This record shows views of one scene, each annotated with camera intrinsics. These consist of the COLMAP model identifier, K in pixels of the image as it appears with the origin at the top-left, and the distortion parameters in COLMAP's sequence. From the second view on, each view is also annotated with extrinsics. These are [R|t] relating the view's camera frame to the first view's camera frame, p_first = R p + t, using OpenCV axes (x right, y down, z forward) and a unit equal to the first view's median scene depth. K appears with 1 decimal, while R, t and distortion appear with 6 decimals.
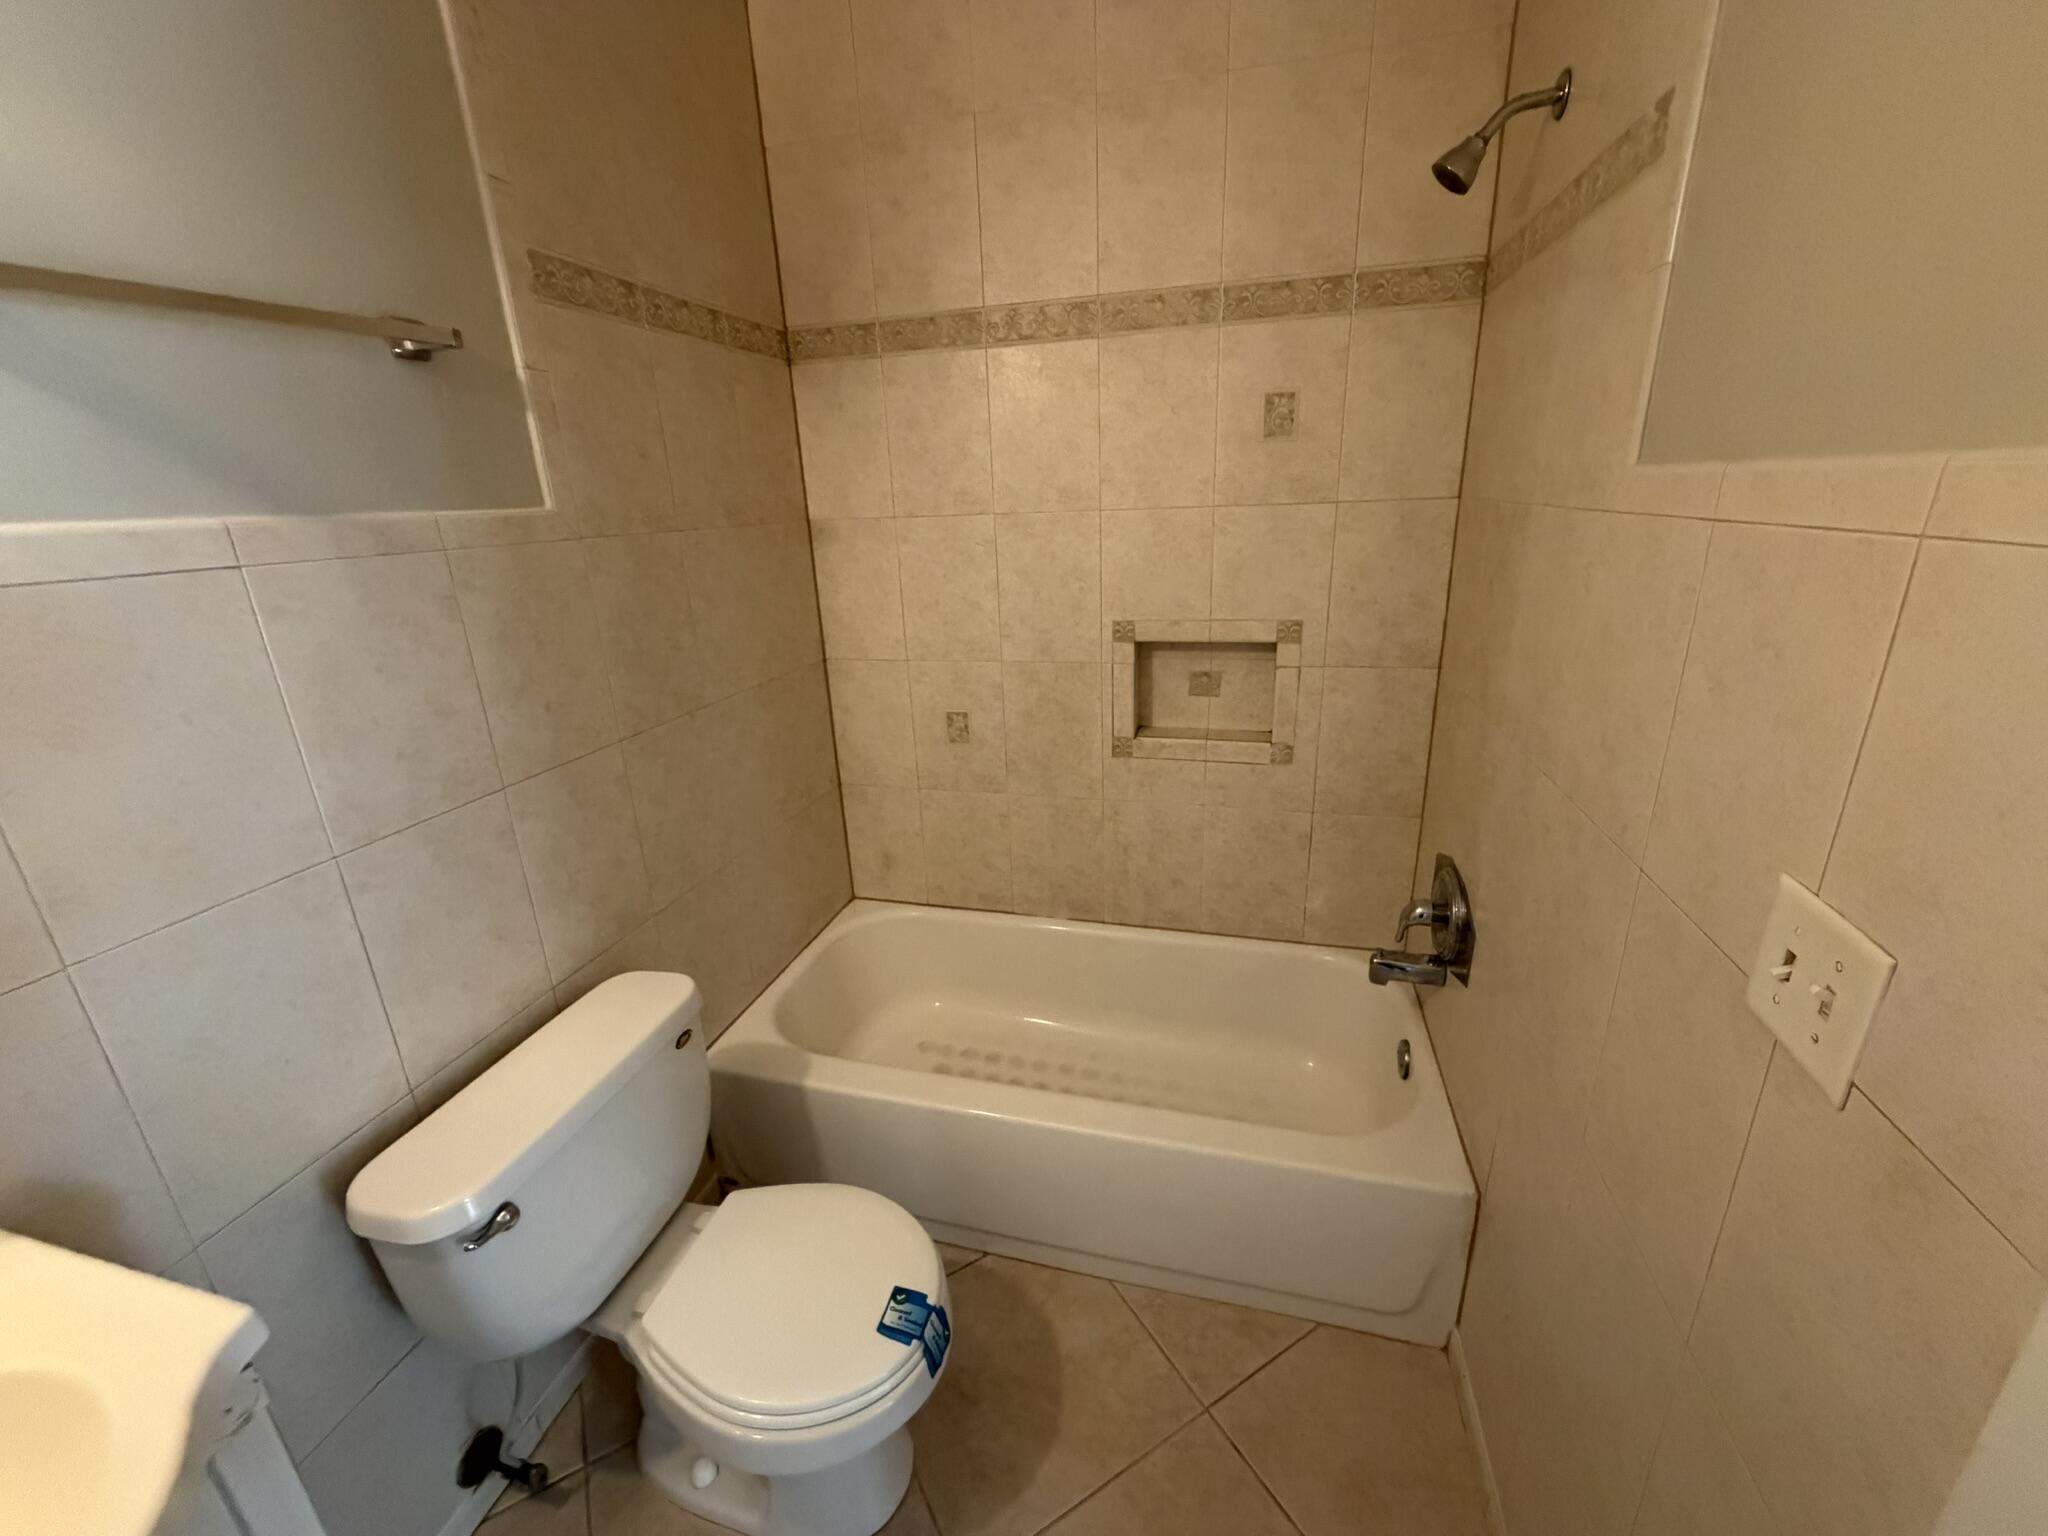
lens RADIAL K [[818.8, 0, 1020.7], [0, 818.8, 763.4], [0, 0, 1]] dist [0.000352, 0.000119]
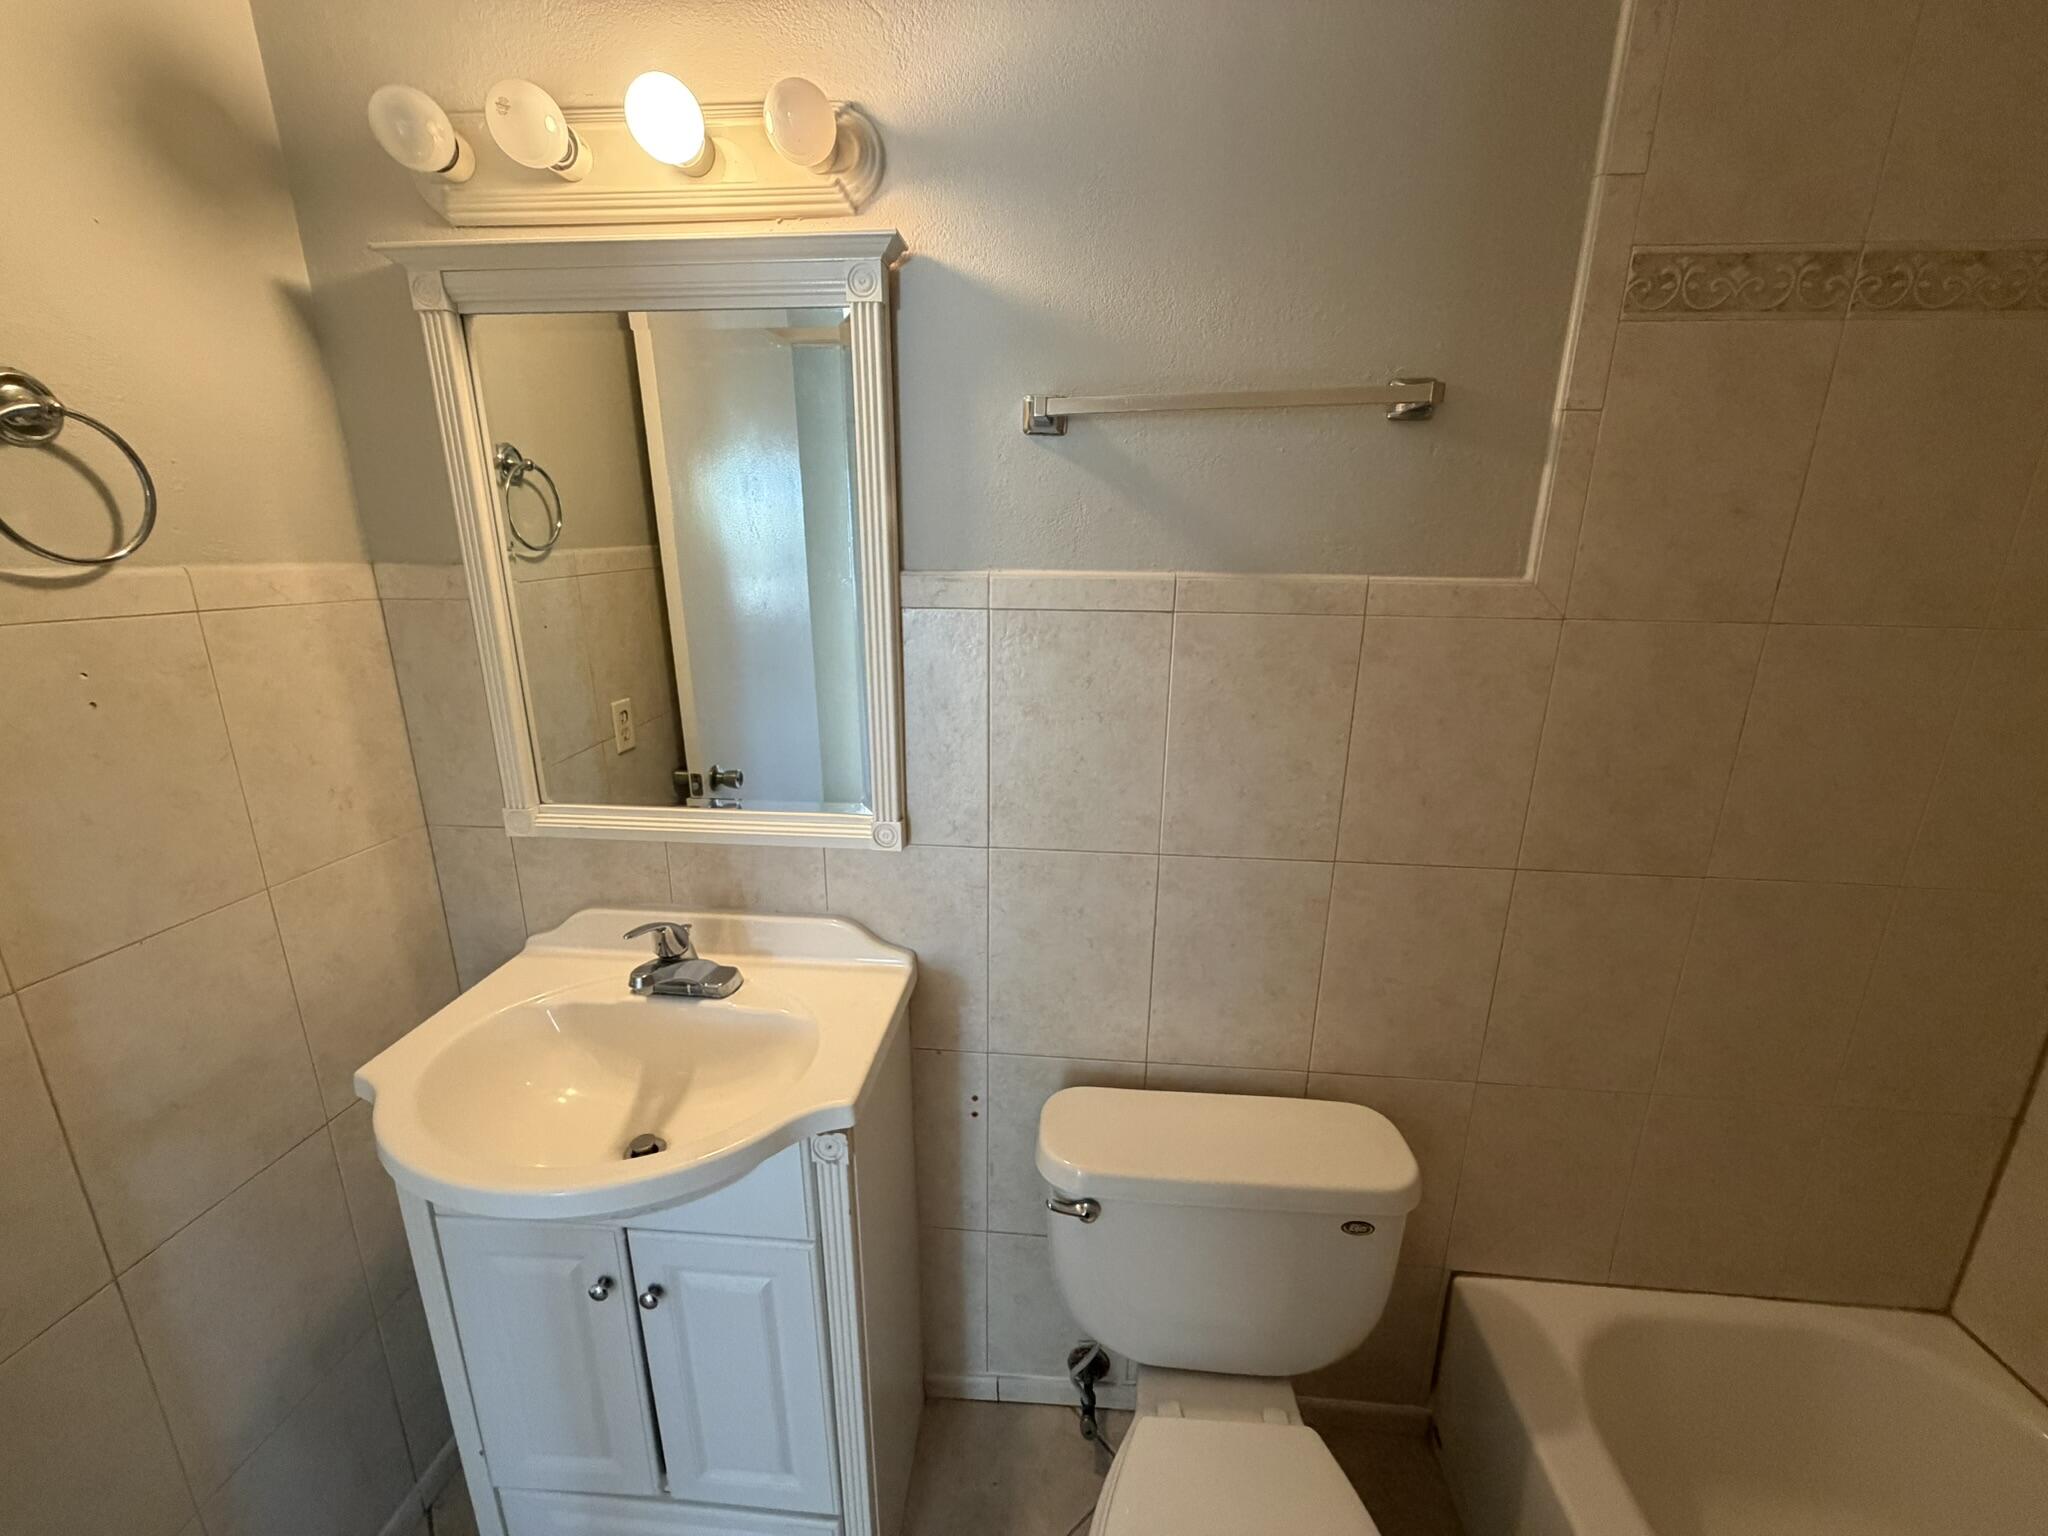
lens RADIAL K [[818.8, 0, 1025.7], [0, 818.8, 764.2], [0, 0, 1]] dist [0.000352, 0.000119]
pose [[0.177663, 0.298020, -0.937881, 0.168478], [-0.327770, 0.916546, 0.229151, -0.178145], [0.927902, 0.266697, 0.260518, 0.398717]]
